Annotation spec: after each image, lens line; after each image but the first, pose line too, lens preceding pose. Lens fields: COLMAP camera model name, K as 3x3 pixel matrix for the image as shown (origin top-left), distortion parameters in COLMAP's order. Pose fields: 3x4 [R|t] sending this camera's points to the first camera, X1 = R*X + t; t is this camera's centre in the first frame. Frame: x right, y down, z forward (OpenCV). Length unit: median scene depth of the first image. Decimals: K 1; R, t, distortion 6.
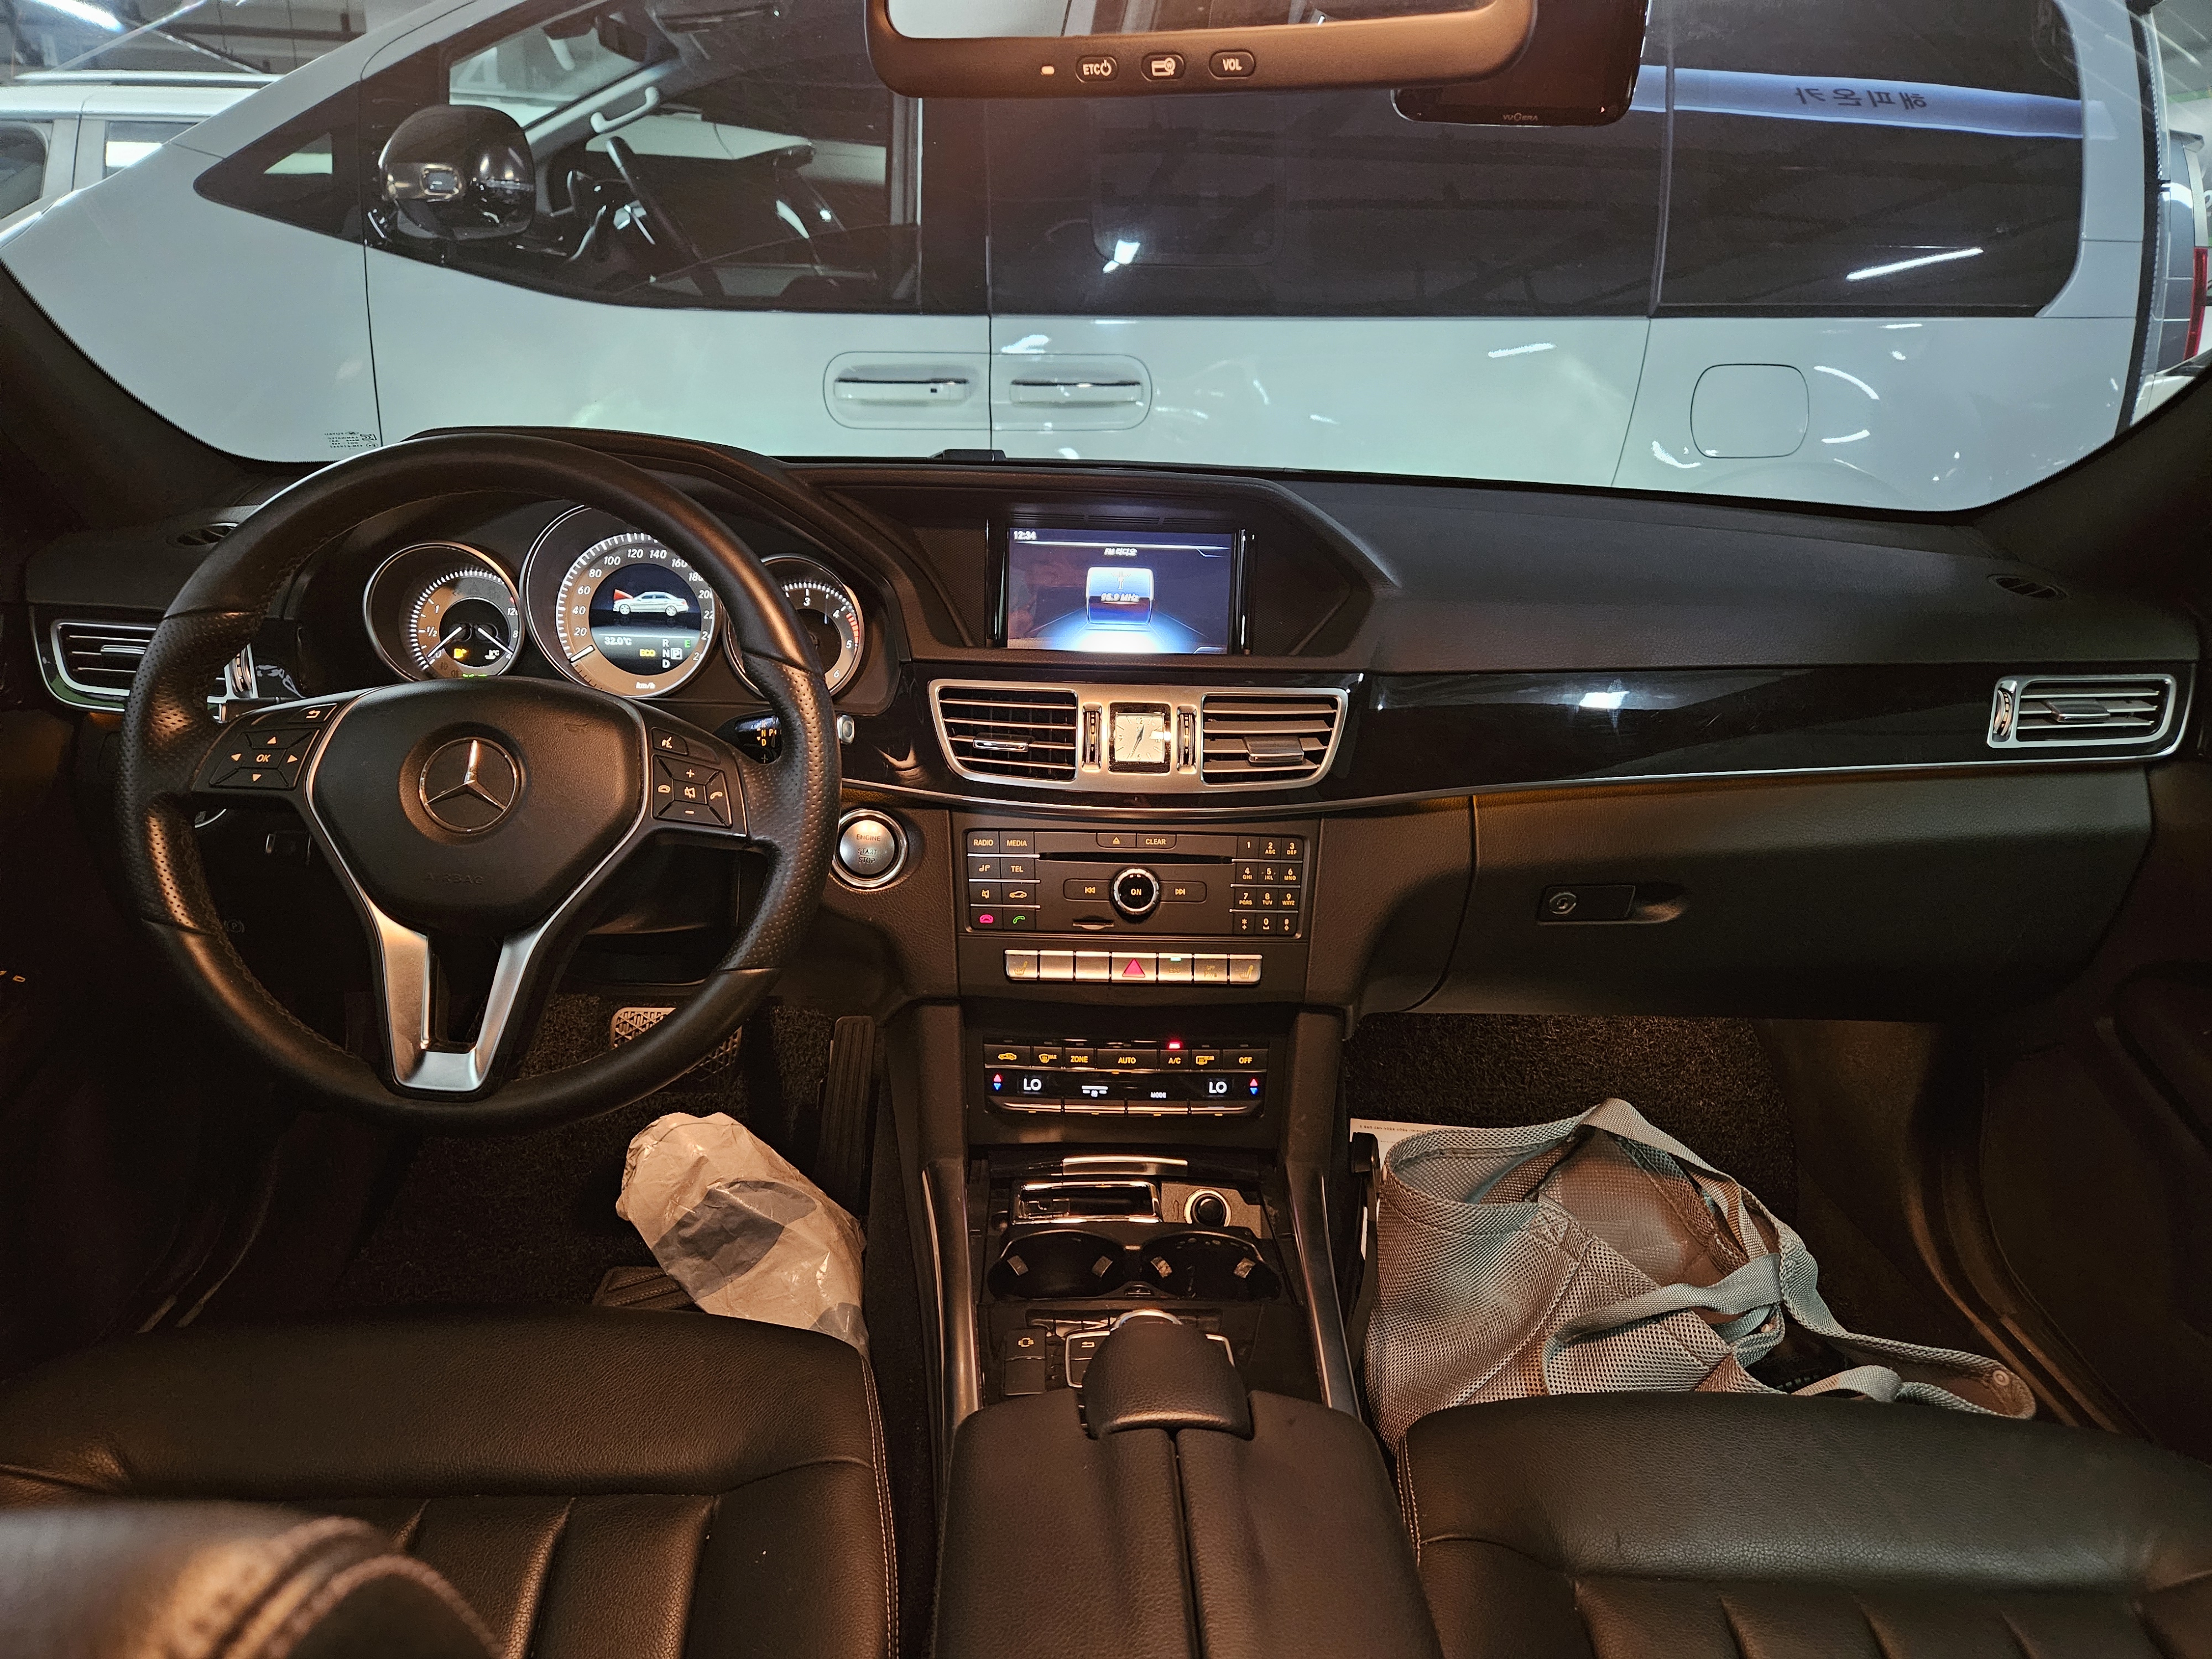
lens RADIAL K [[1524.5, 0, 1097.1], [0, 1524.5, 847.0], [0, 0, 1]] dist [0.069569, -0.062934]
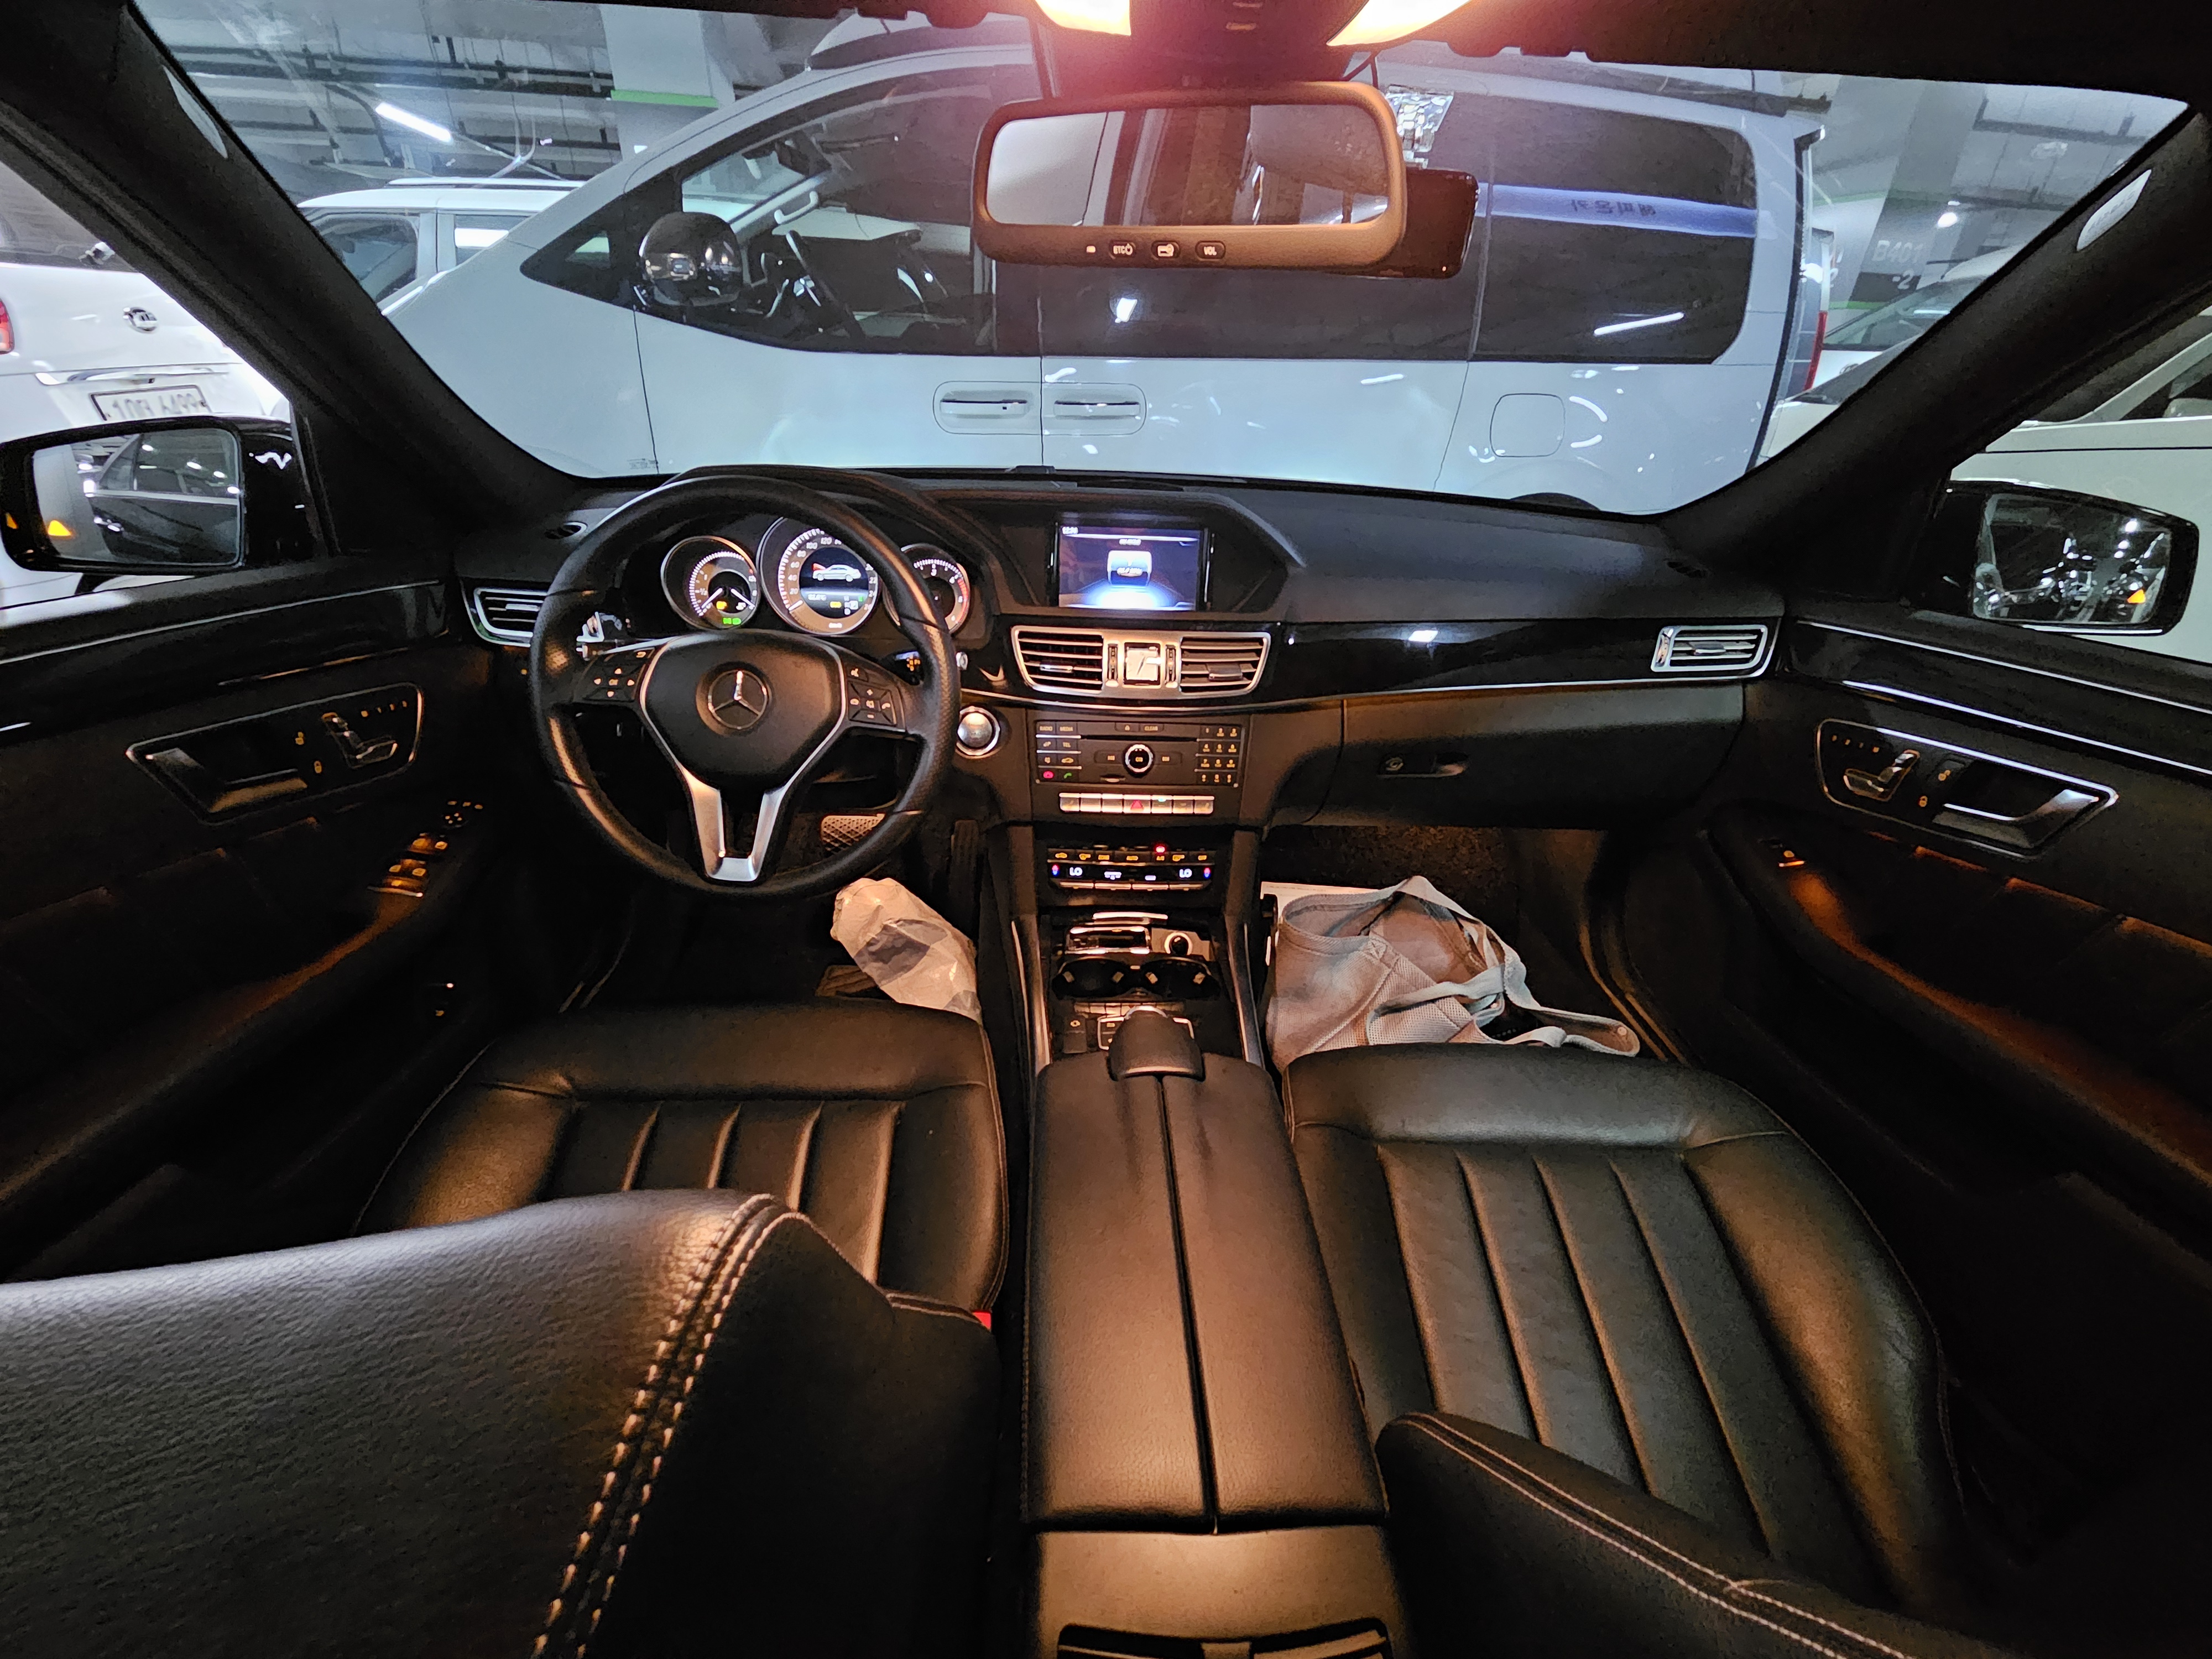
lens RADIAL K [[936.7, 0, 1113.0], [0, 936.7, 856.5], [0, 0, 1]] dist [-0.002513, -0.000658]
pose [[0.999965, 0.003104, 0.007764, -0.009551], [-0.004376, 0.985503, 0.169601, -0.036790], [-0.007125, -0.169629, 0.985482, -0.017919]]
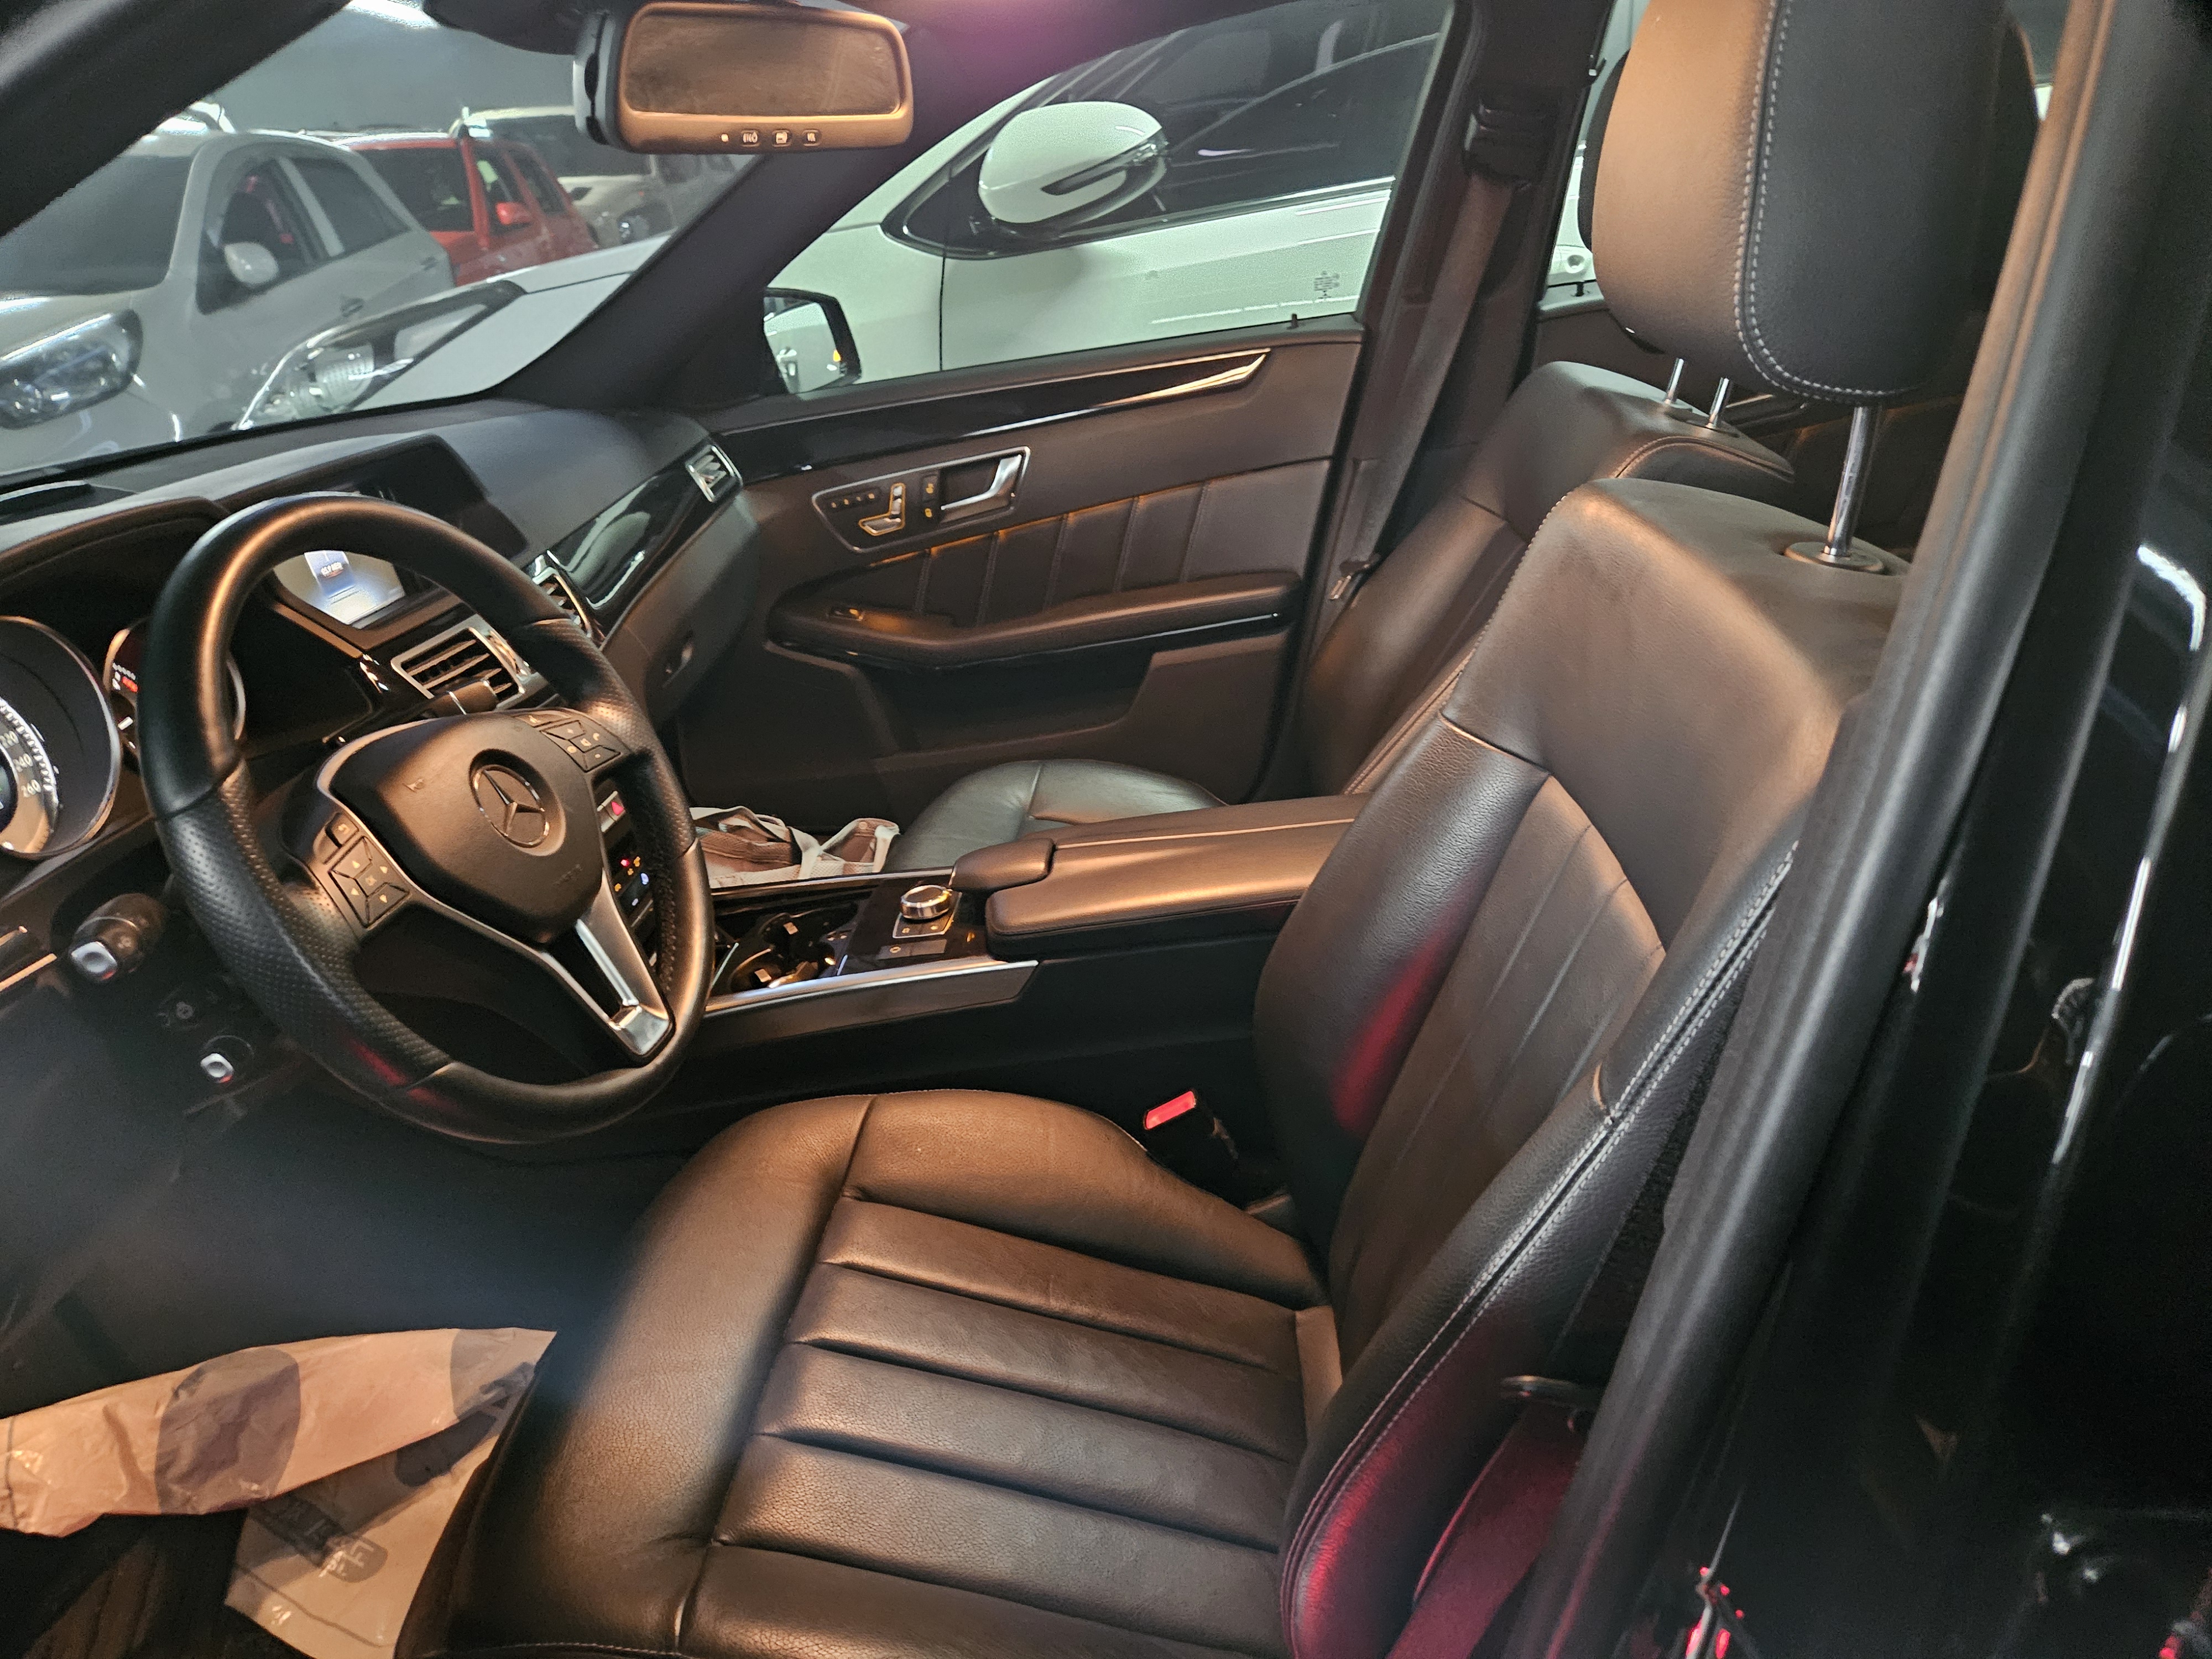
lens RADIAL K [[1486.5, 0, 1118.5], [0, 1486.5, 824.9], [0, 0, 1]] dist [-0.002641, -0.002897]
pose [[0.118375, -0.429914, 0.895076, -0.997528], [0.390307, 0.849003, 0.356166, -0.173824], [-0.913043, 0.307194, 0.268299, 0.263549]]
